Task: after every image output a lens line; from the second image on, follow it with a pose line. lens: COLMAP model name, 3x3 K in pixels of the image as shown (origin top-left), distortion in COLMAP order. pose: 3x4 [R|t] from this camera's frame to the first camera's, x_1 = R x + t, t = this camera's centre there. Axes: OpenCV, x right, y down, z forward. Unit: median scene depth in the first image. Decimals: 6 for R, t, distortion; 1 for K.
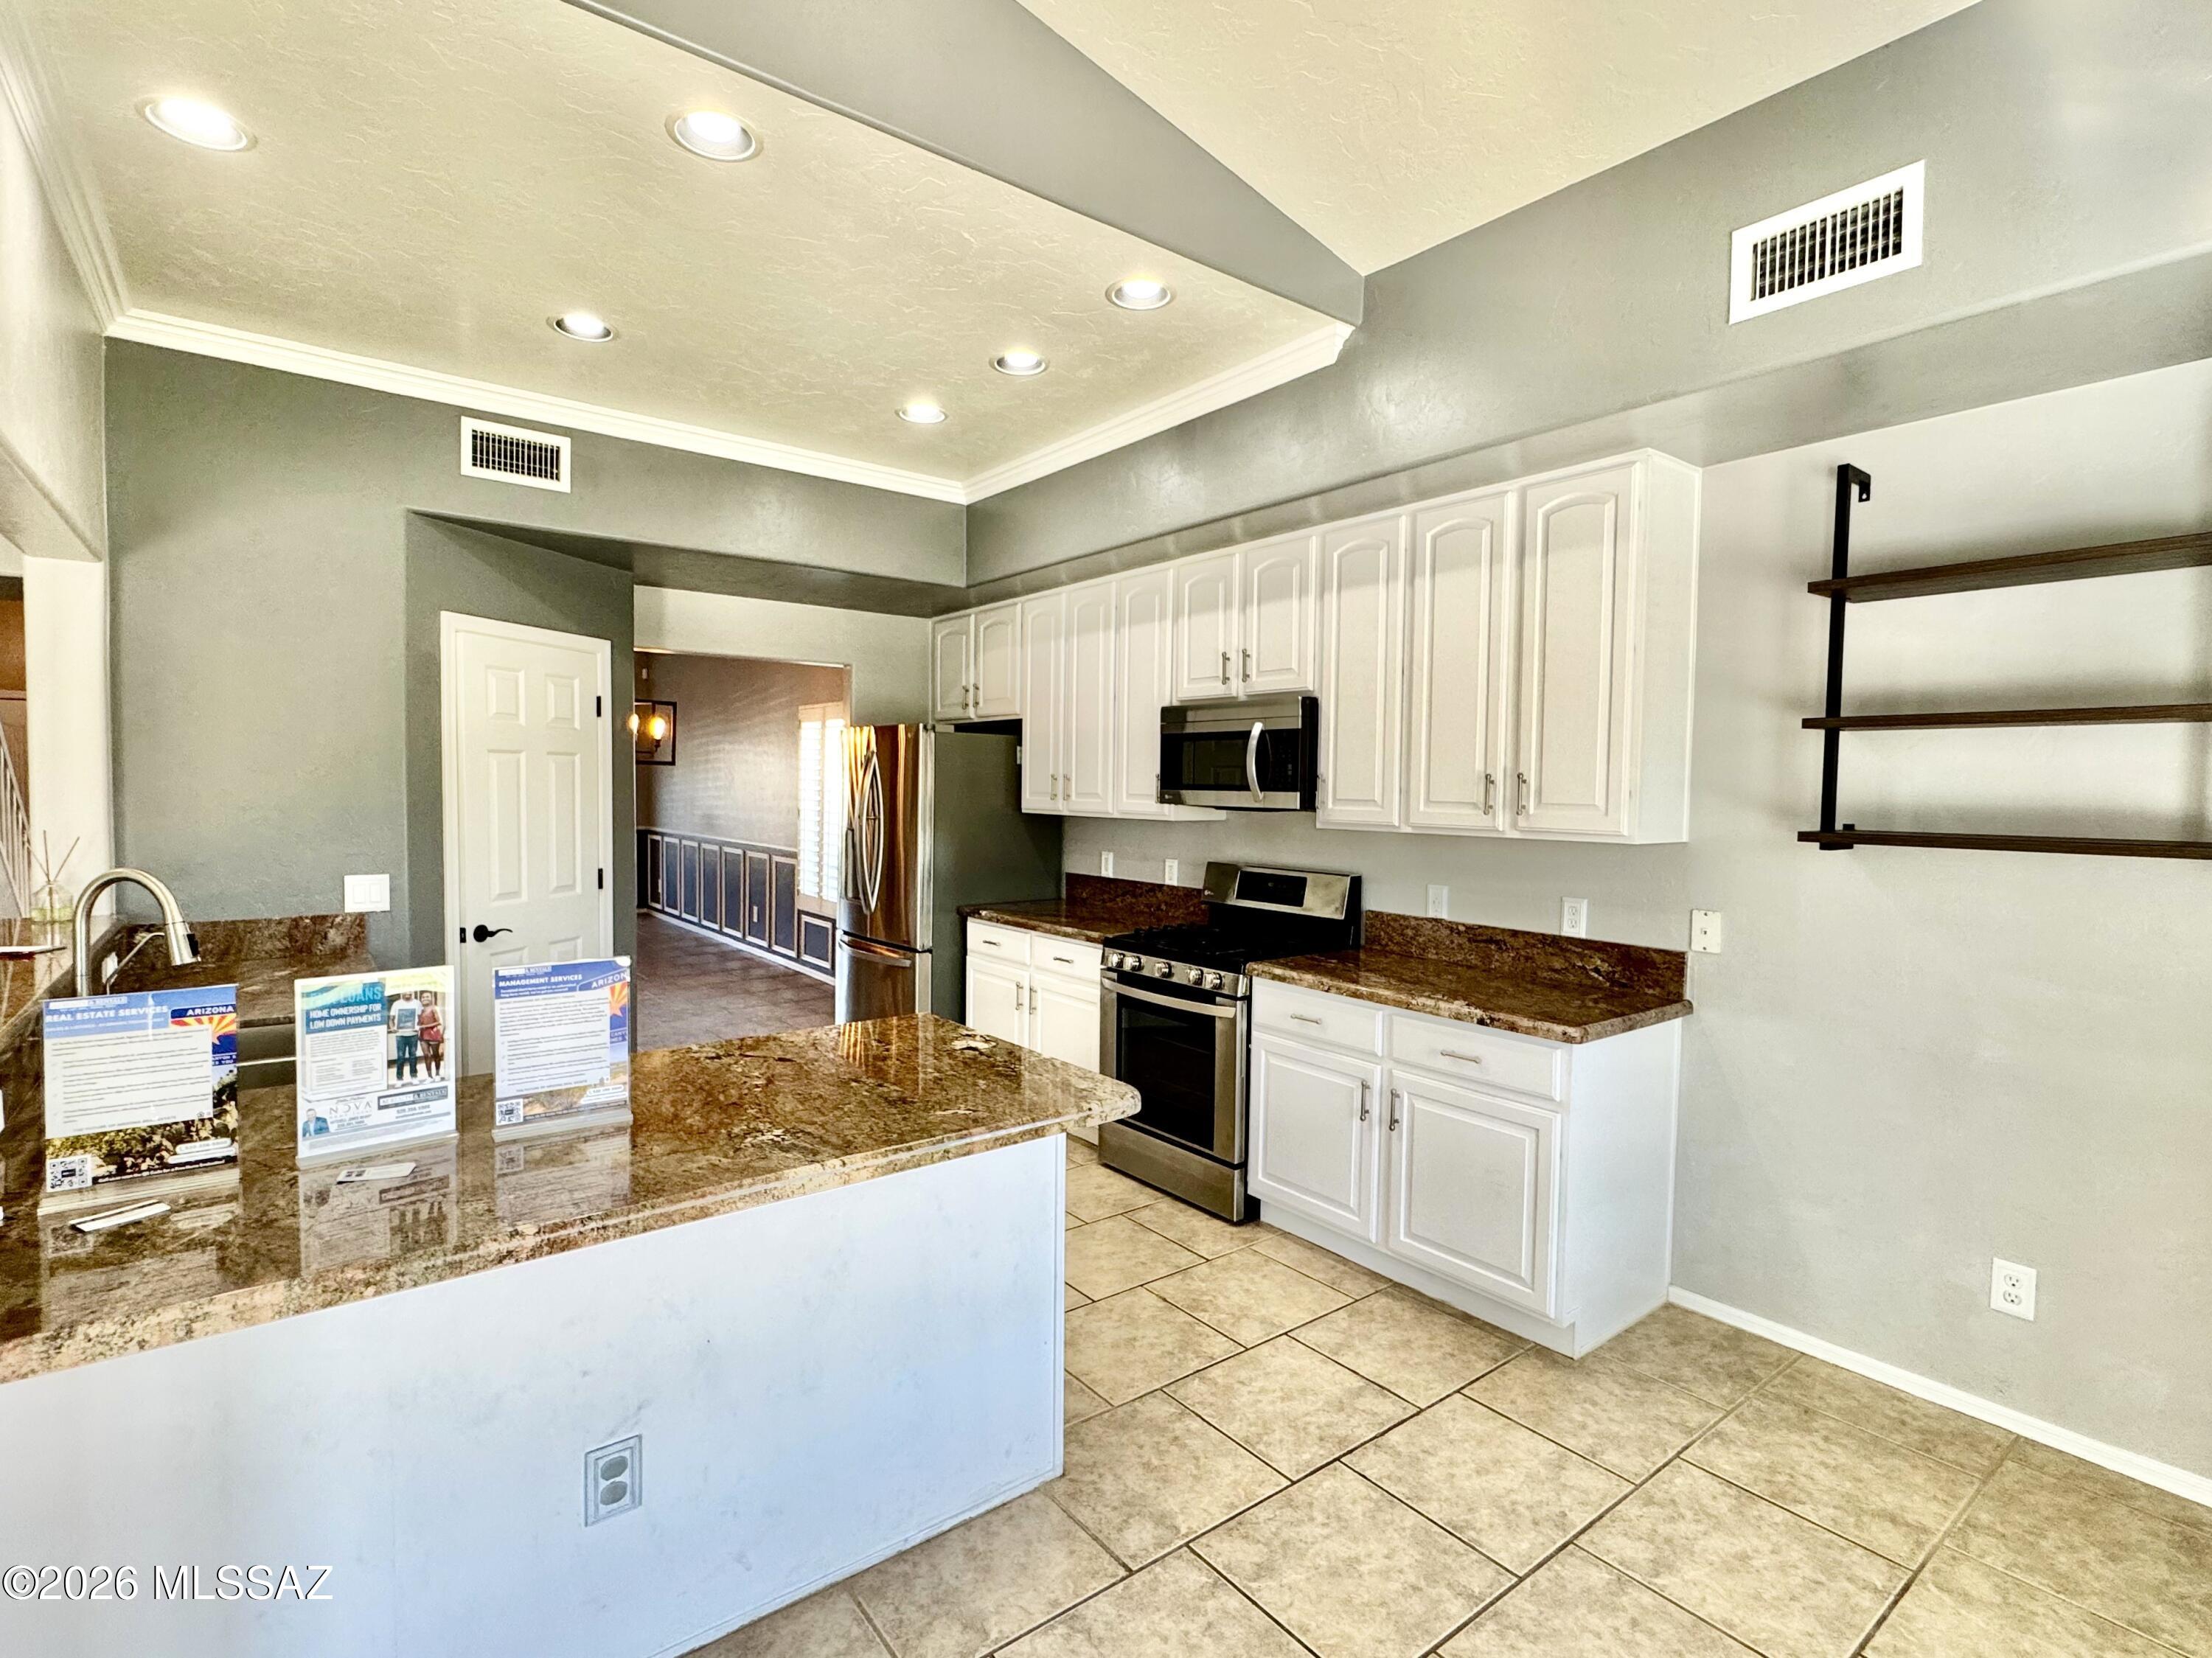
lens RADIAL K [[1079.8, 0, 1119.7], [0, 1079.8, 831.9], [0, 0, 1]] dist [0.000040, 0.000045]
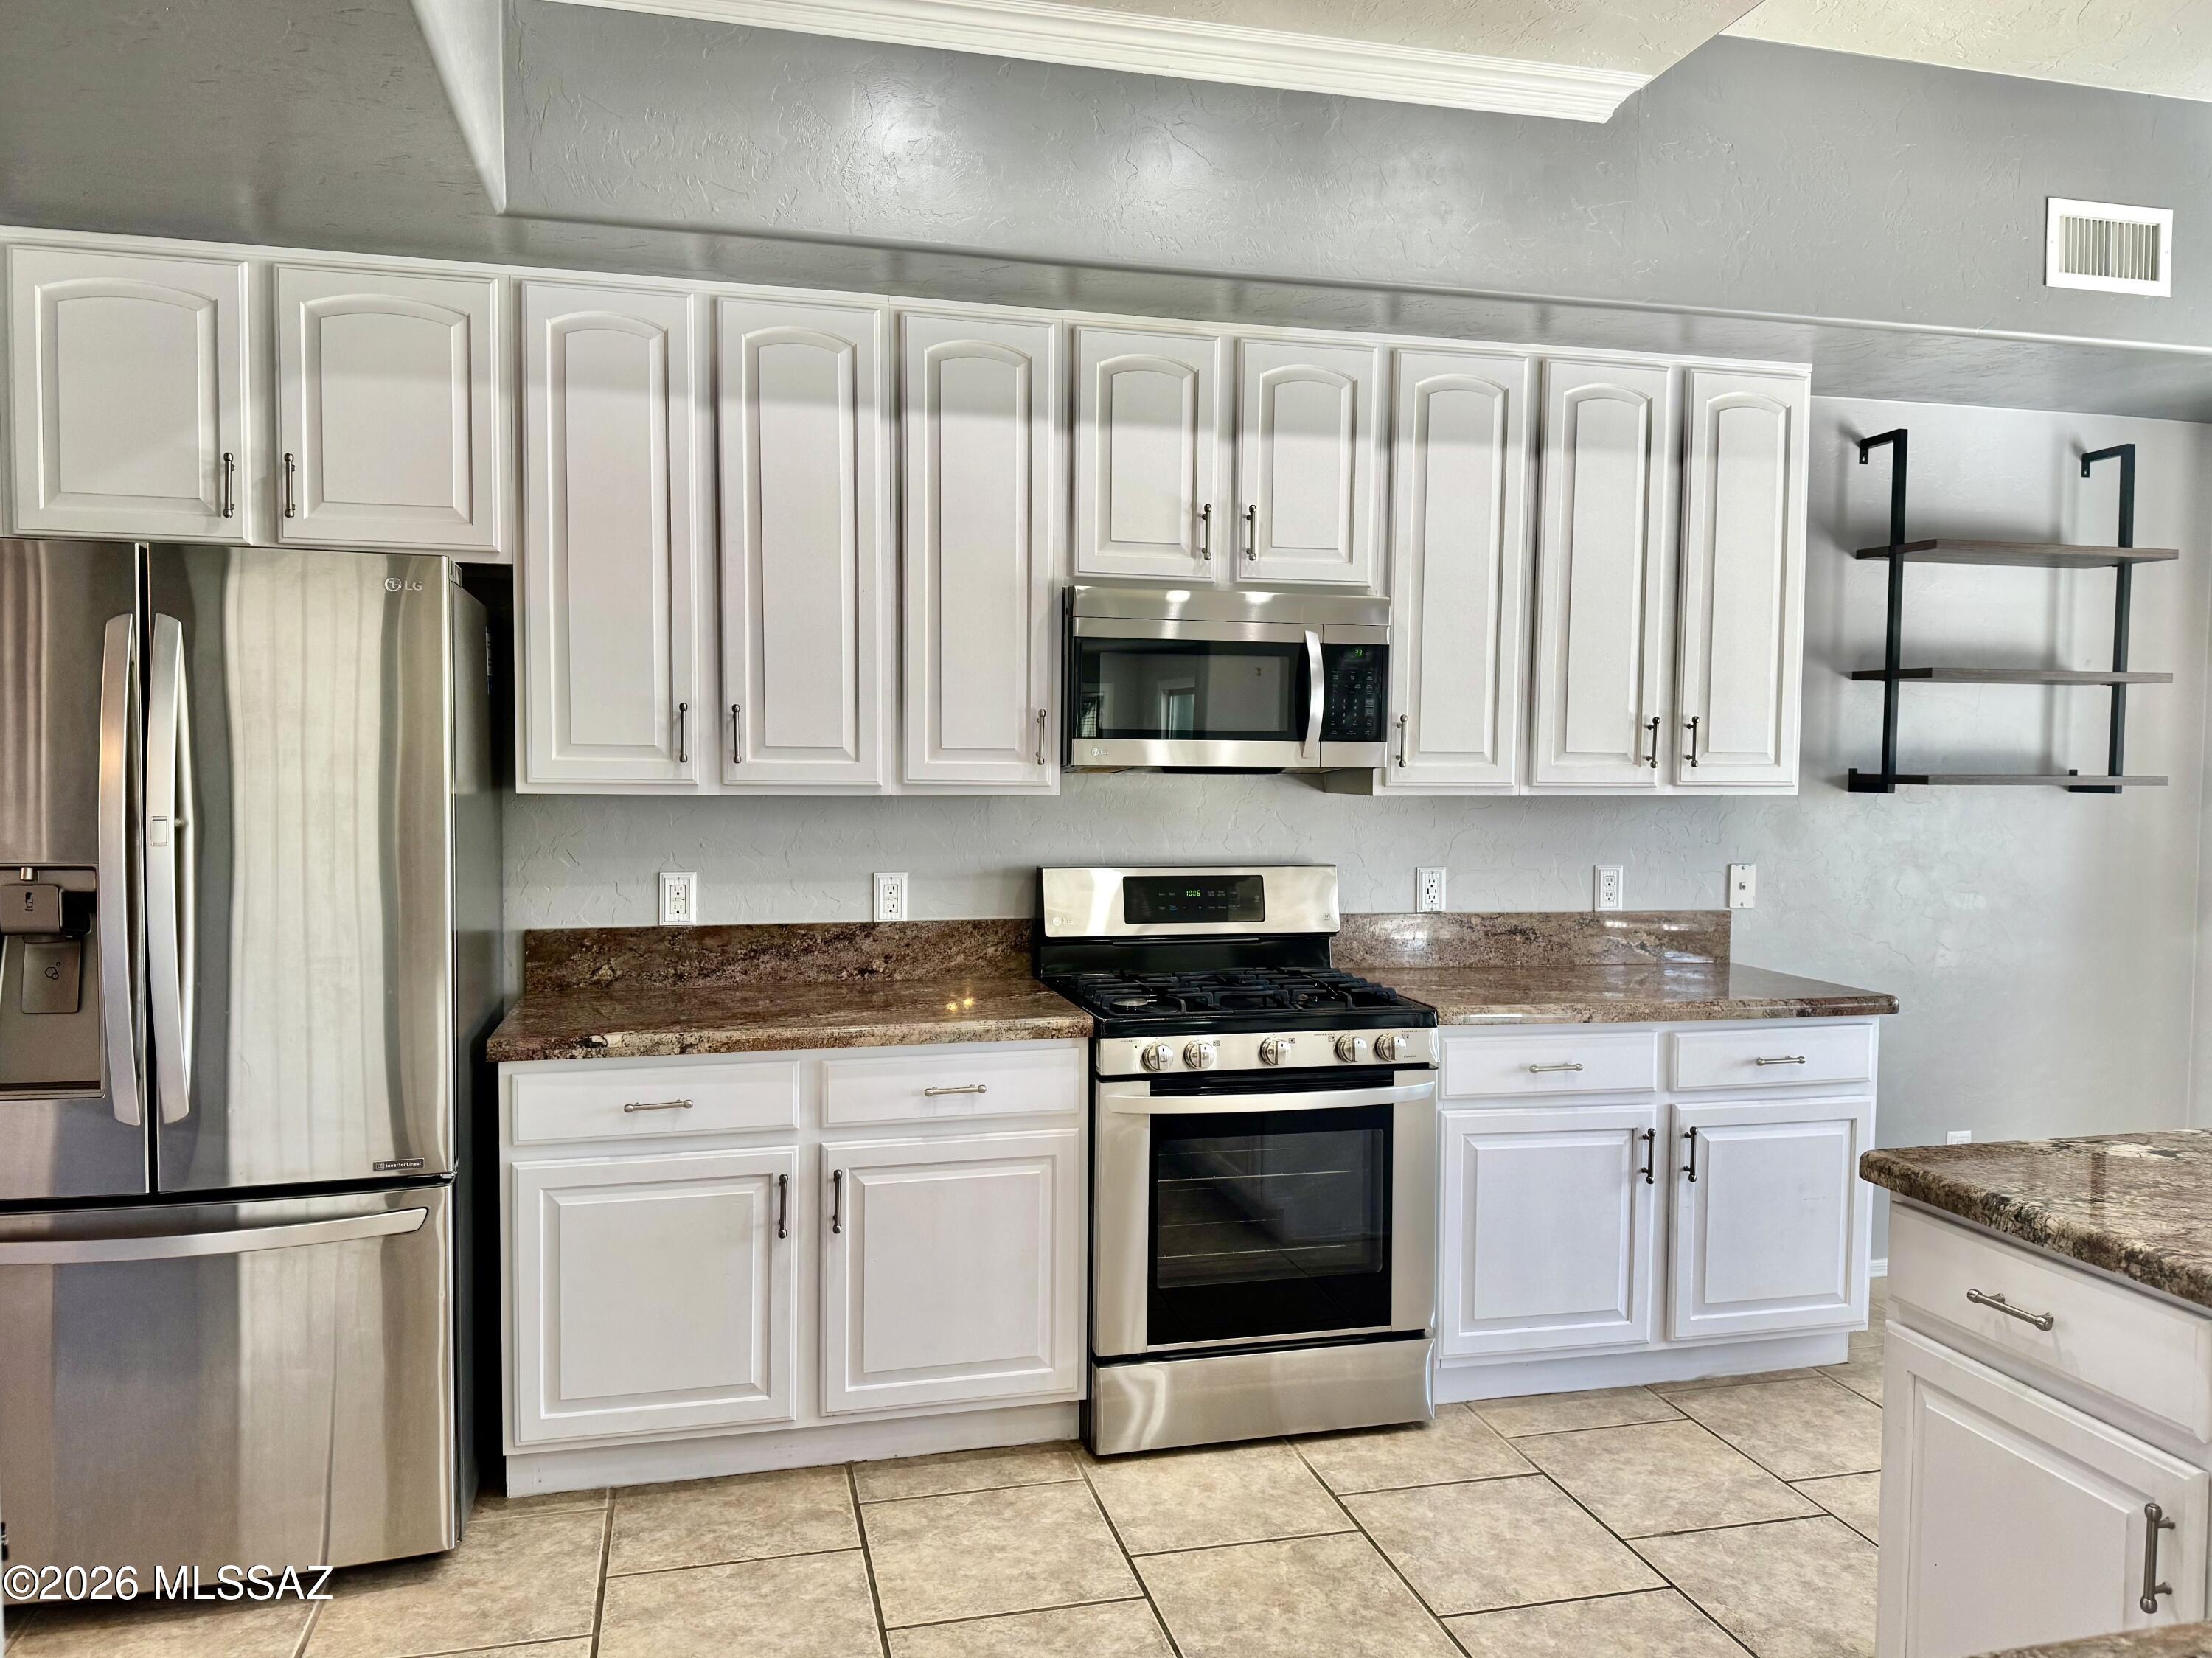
lens RADIAL K [[1591.0, 0, 1101.2], [0, 1591.0, 818.0], [0, 0, 1]] dist [0.038752, -0.013921]
pose [[0.409388, -0.043326, 0.911331, -0.769089], [0.040229, 0.998758, 0.029410, -0.024821], [-0.911473, 0.024621, 0.410623, 0.739063]]
